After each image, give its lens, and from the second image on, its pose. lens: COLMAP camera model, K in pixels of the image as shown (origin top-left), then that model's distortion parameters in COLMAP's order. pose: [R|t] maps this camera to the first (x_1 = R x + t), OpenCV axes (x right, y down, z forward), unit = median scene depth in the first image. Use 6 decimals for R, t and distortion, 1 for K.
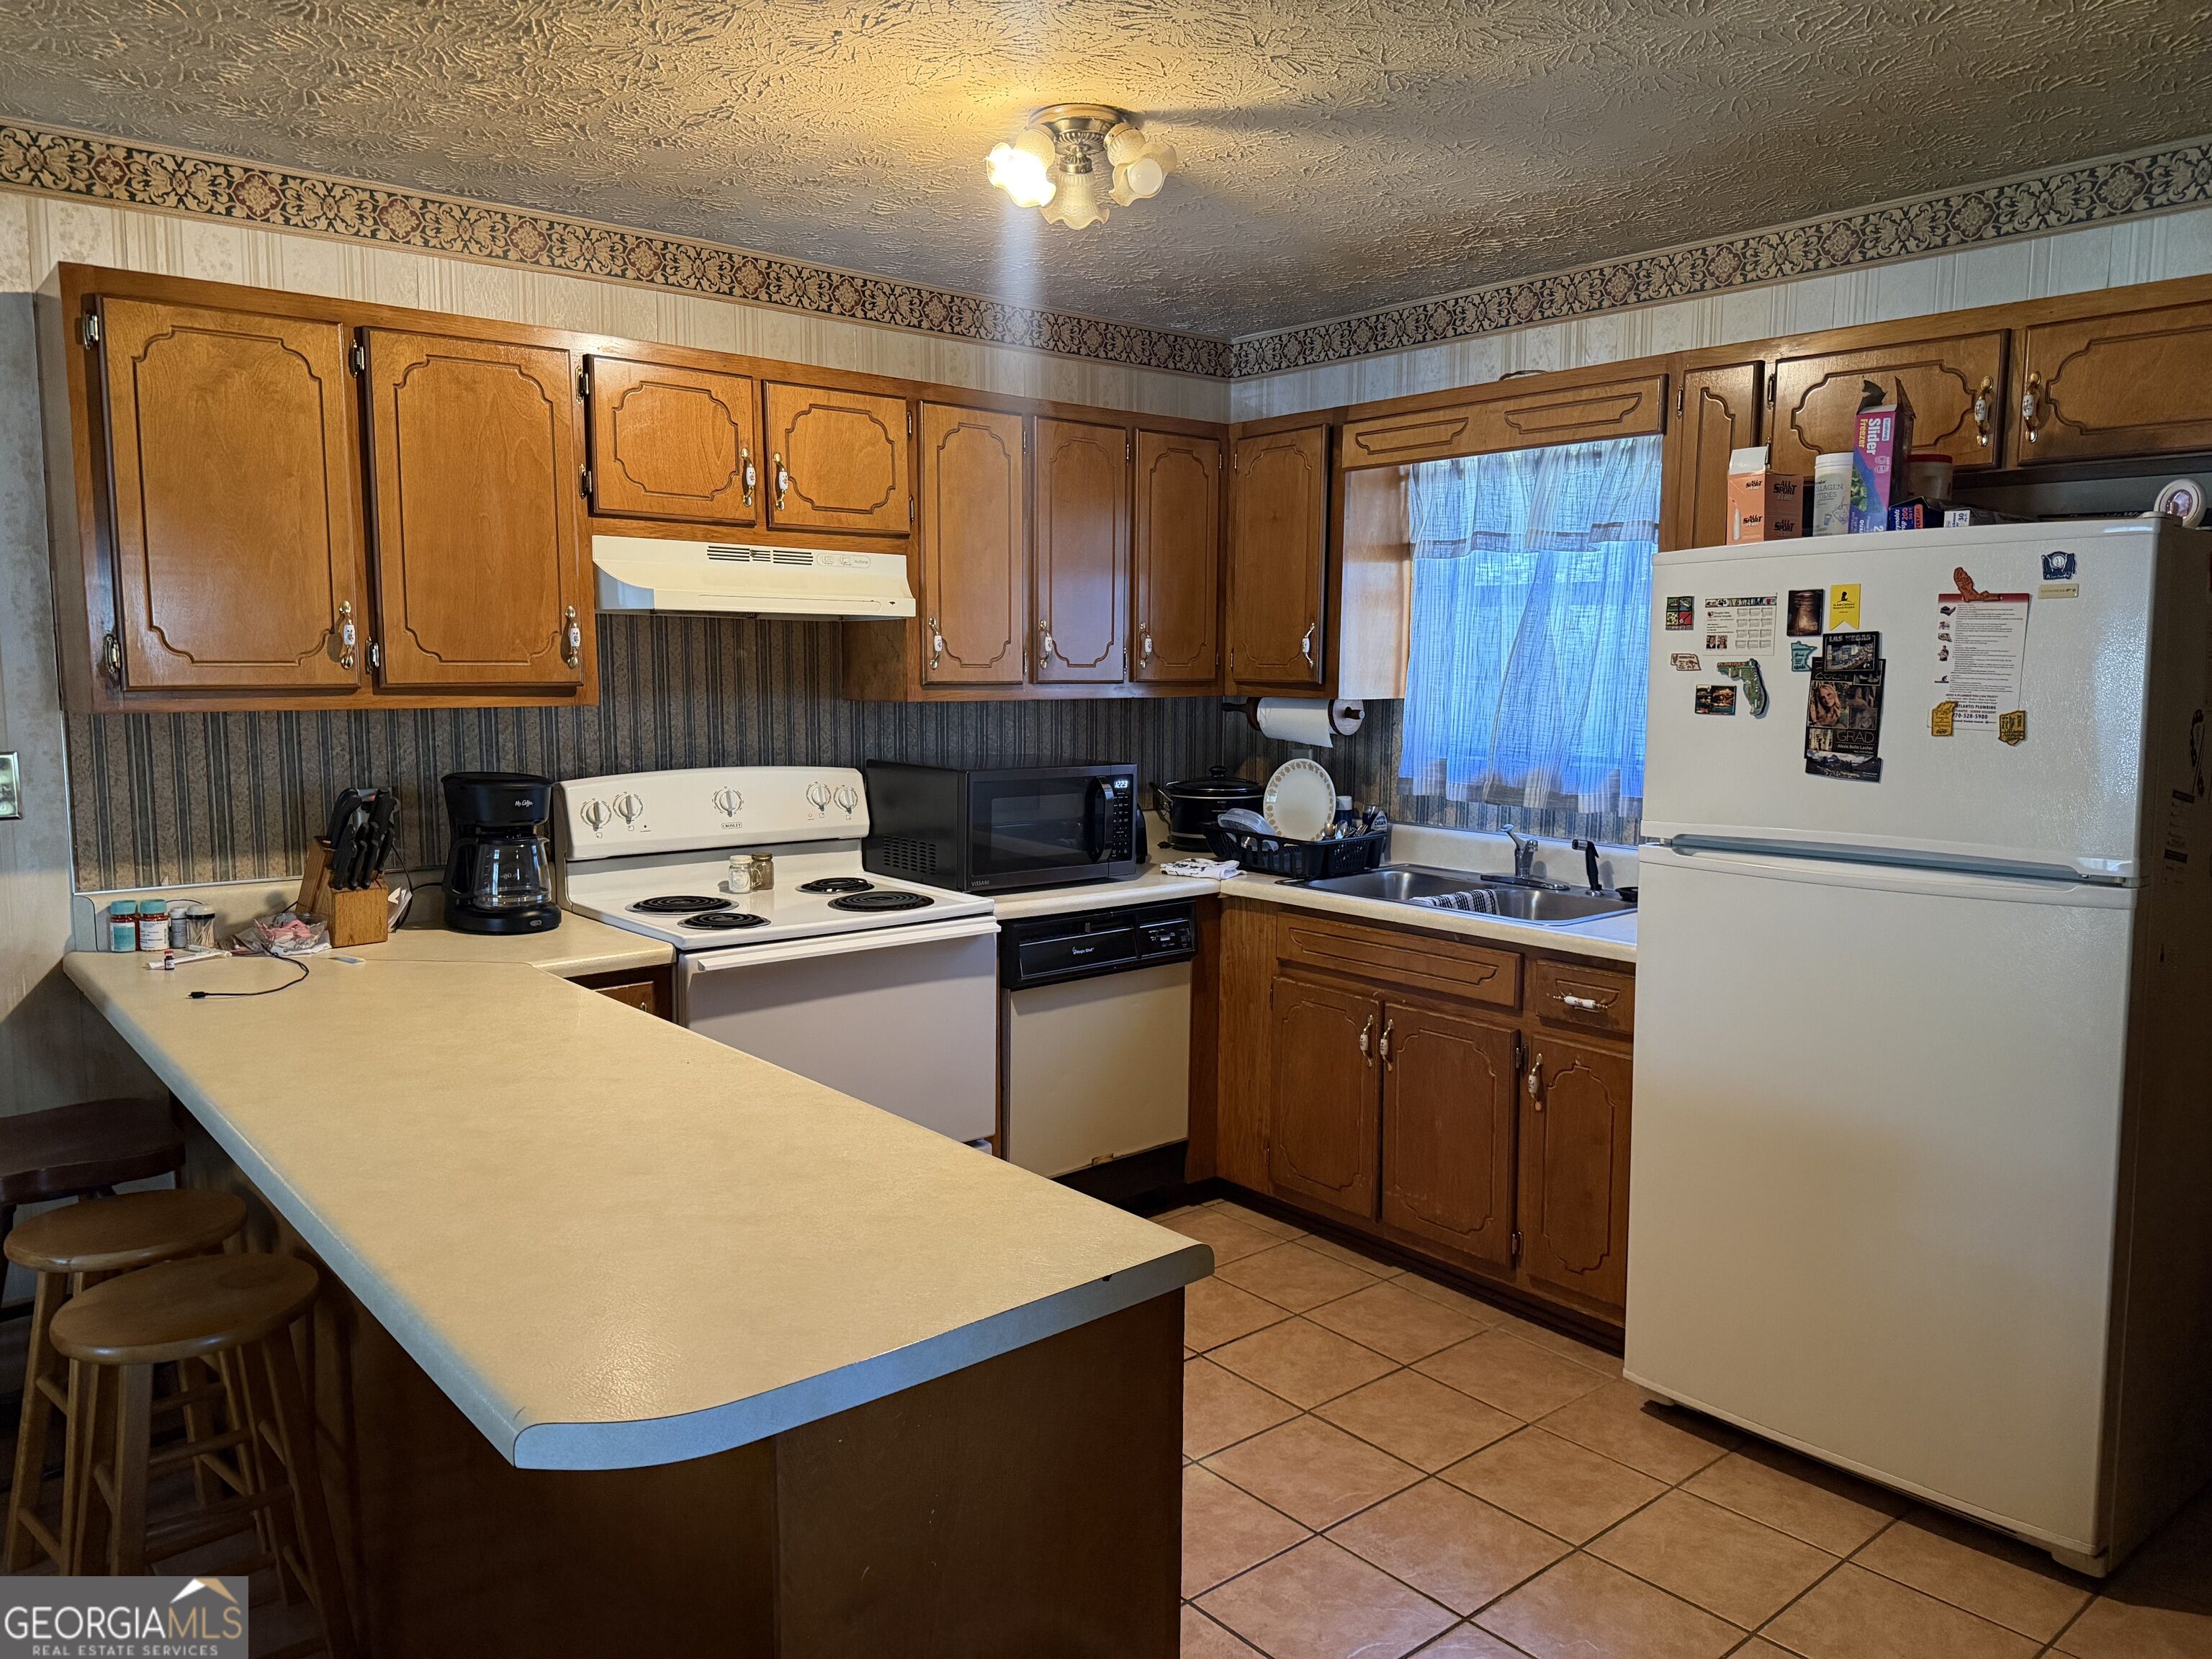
lens RADIAL K [[1554.6, 0, 1091.2], [0, 1554.6, 833.6], [0, 0, 1]] dist [0.097230, -0.159152]
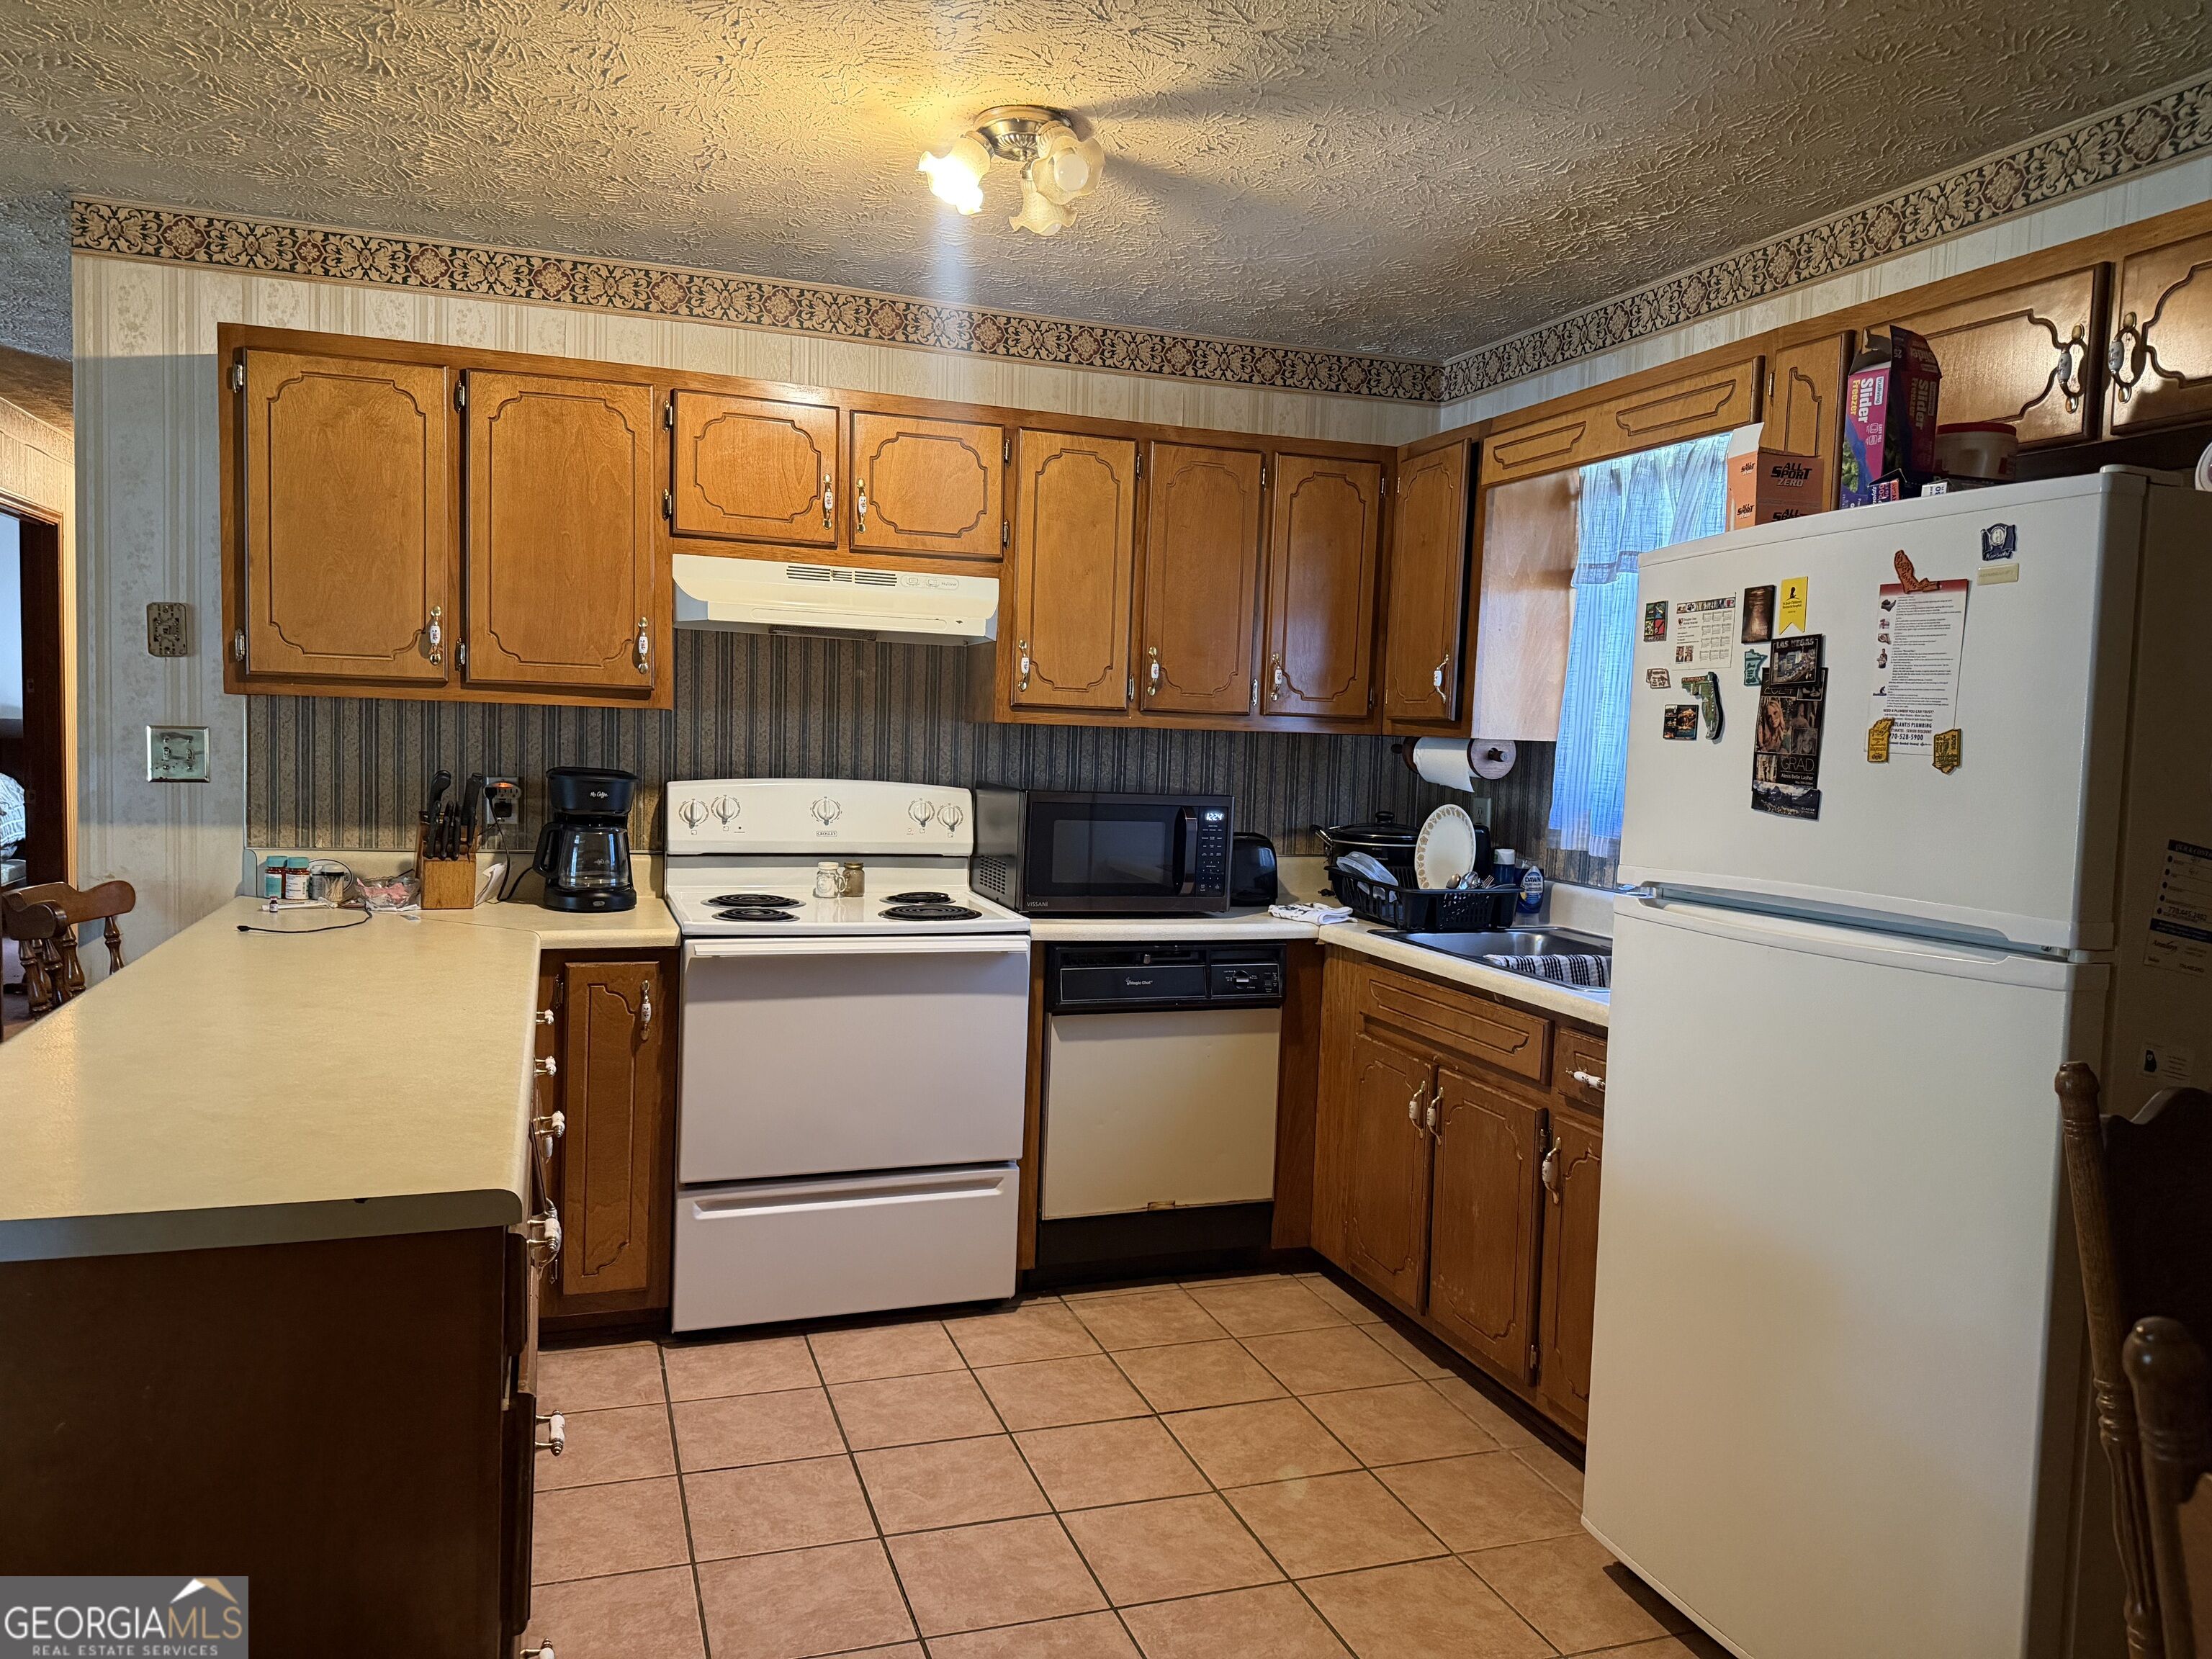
lens RADIAL K [[1555.1, 0, 1102.8], [0, 1555.1, 844.1], [0, 0, 1]] dist [0.065781, -0.086767]
pose [[0.934697, 0.055346, -0.351111, 0.335911], [-0.071180, 0.996939, -0.032338, 0.024184], [0.348247, 0.055218, 0.935775, 0.091398]]
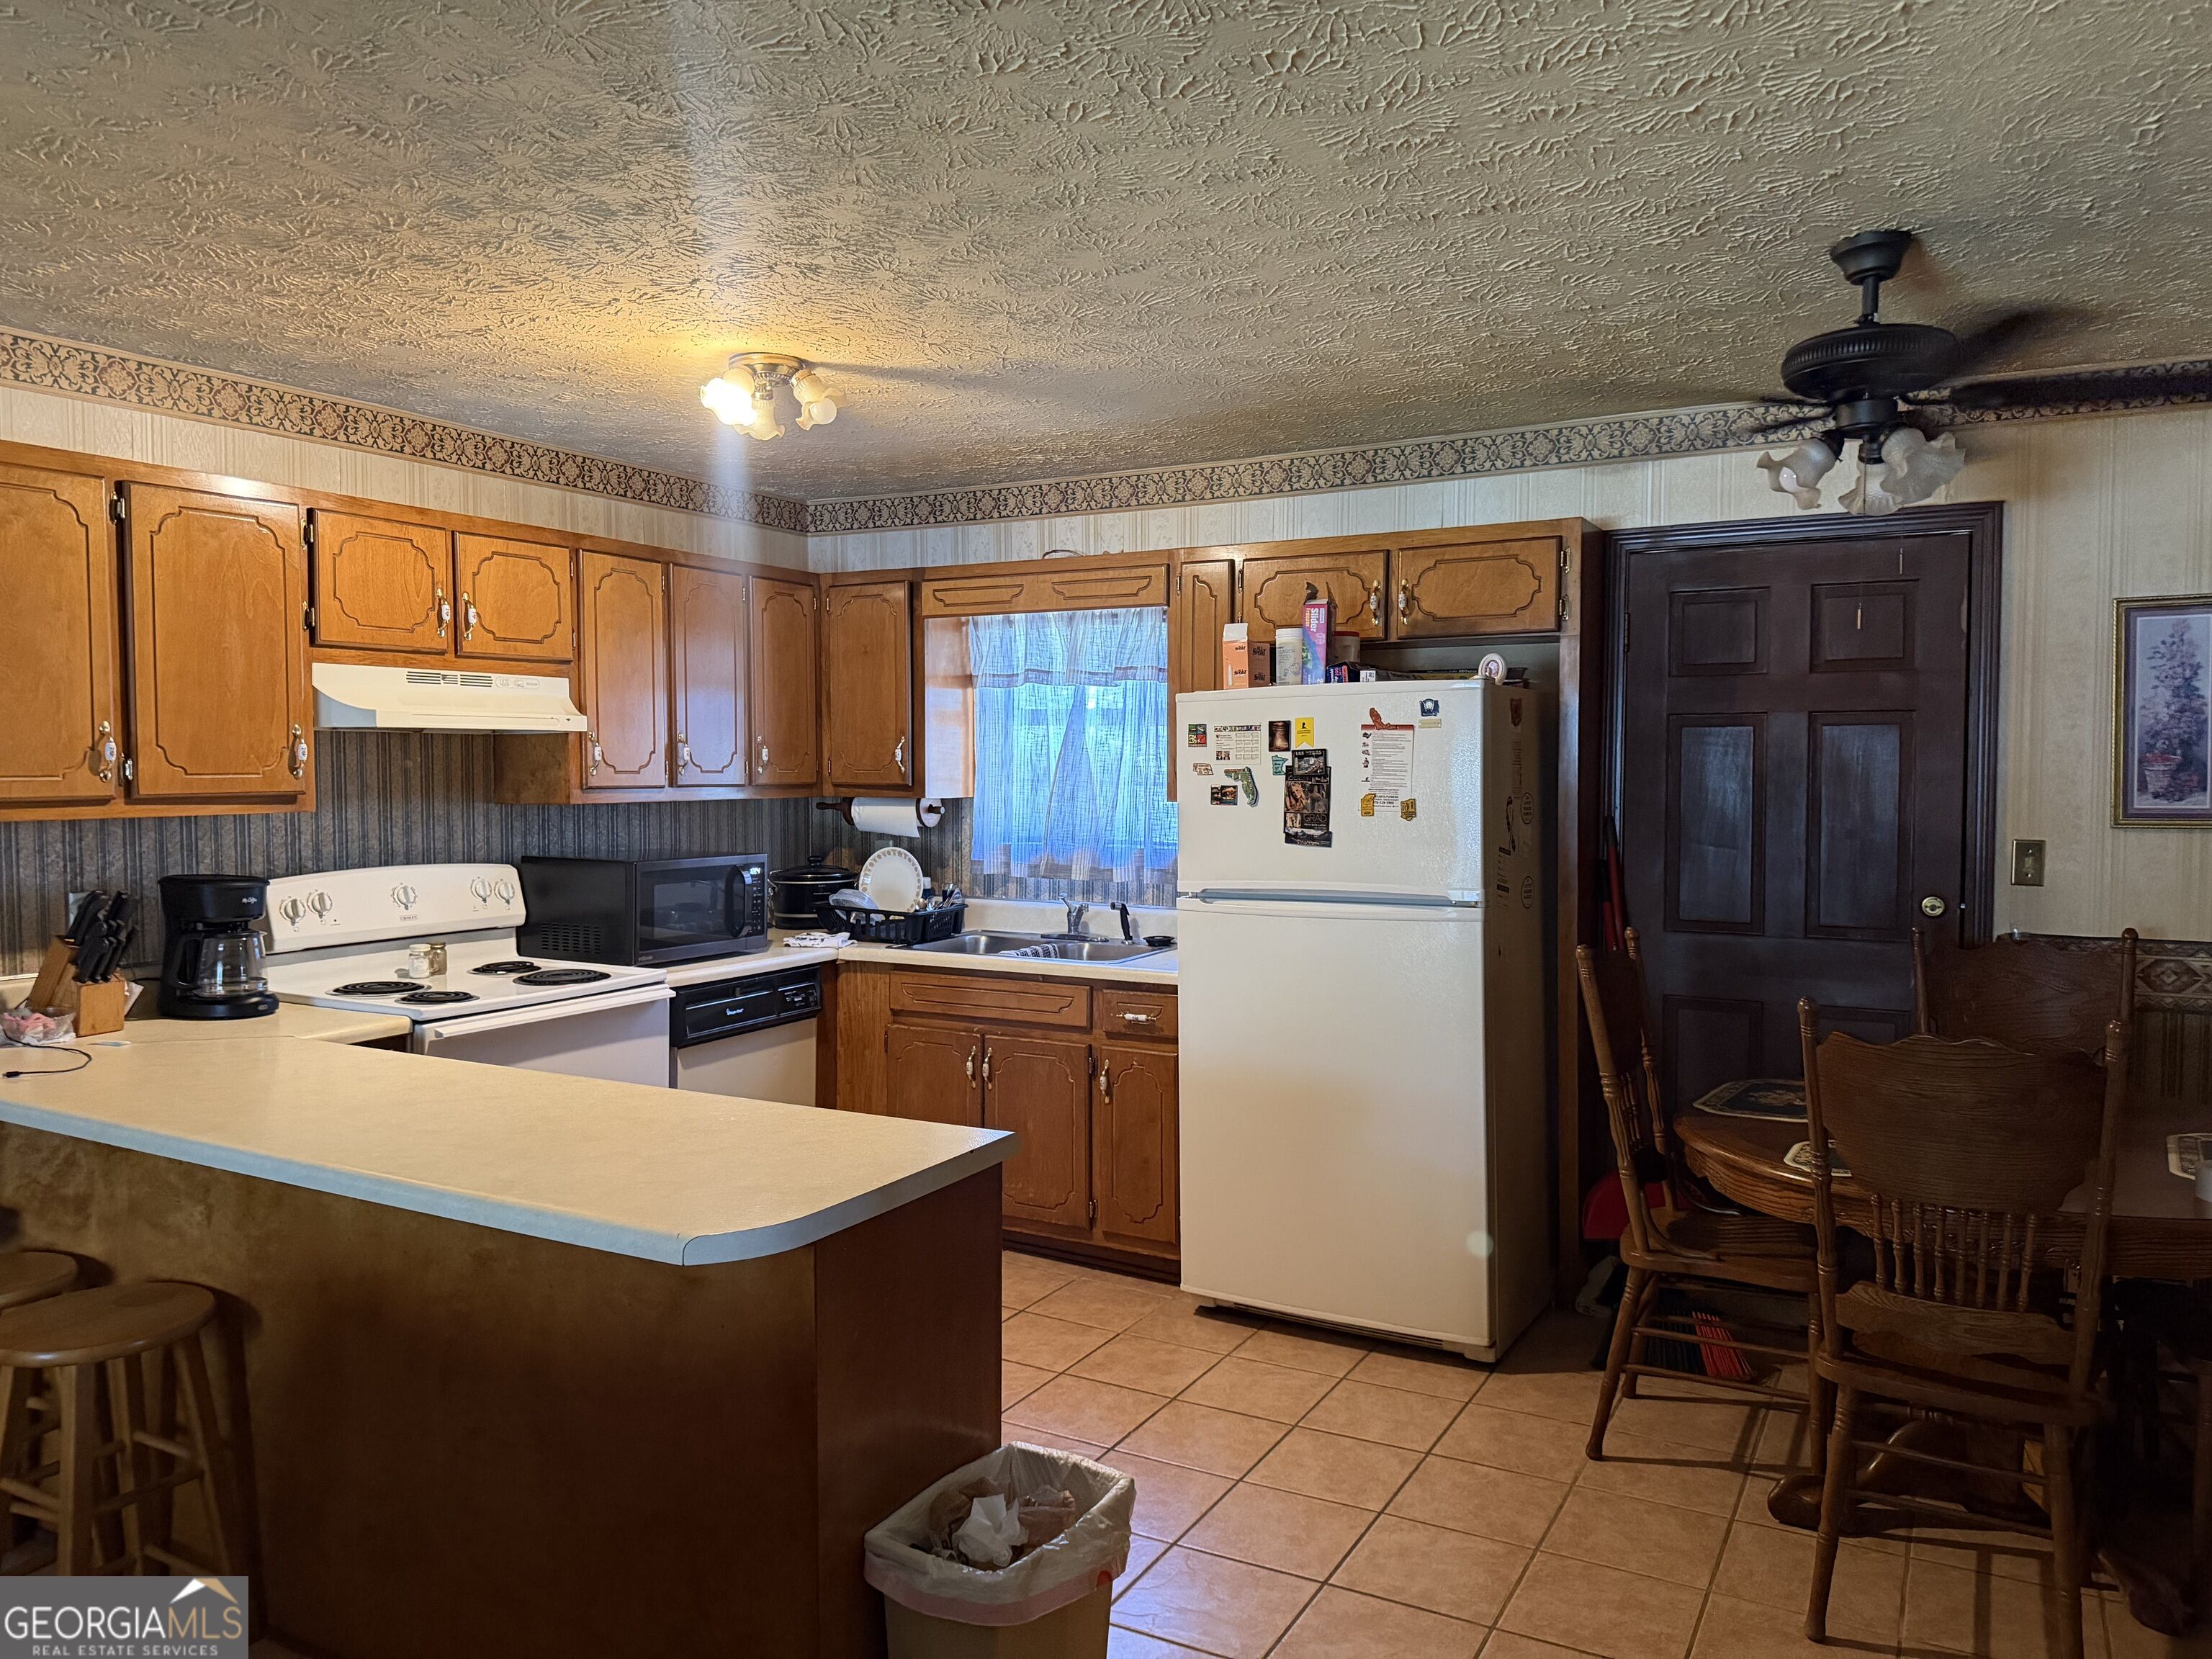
lens RADIAL K [[1554.6, 0, 1091.2], [0, 1554.6, 833.6], [0, 0, 1]] dist [0.097230, -0.159152]
pose [[0.934497, -0.021093, 0.355345, -0.187342], [0.044363, 0.997361, -0.057466, 0.022588], [-0.353195, 0.069466, 0.932967, -0.238970]]
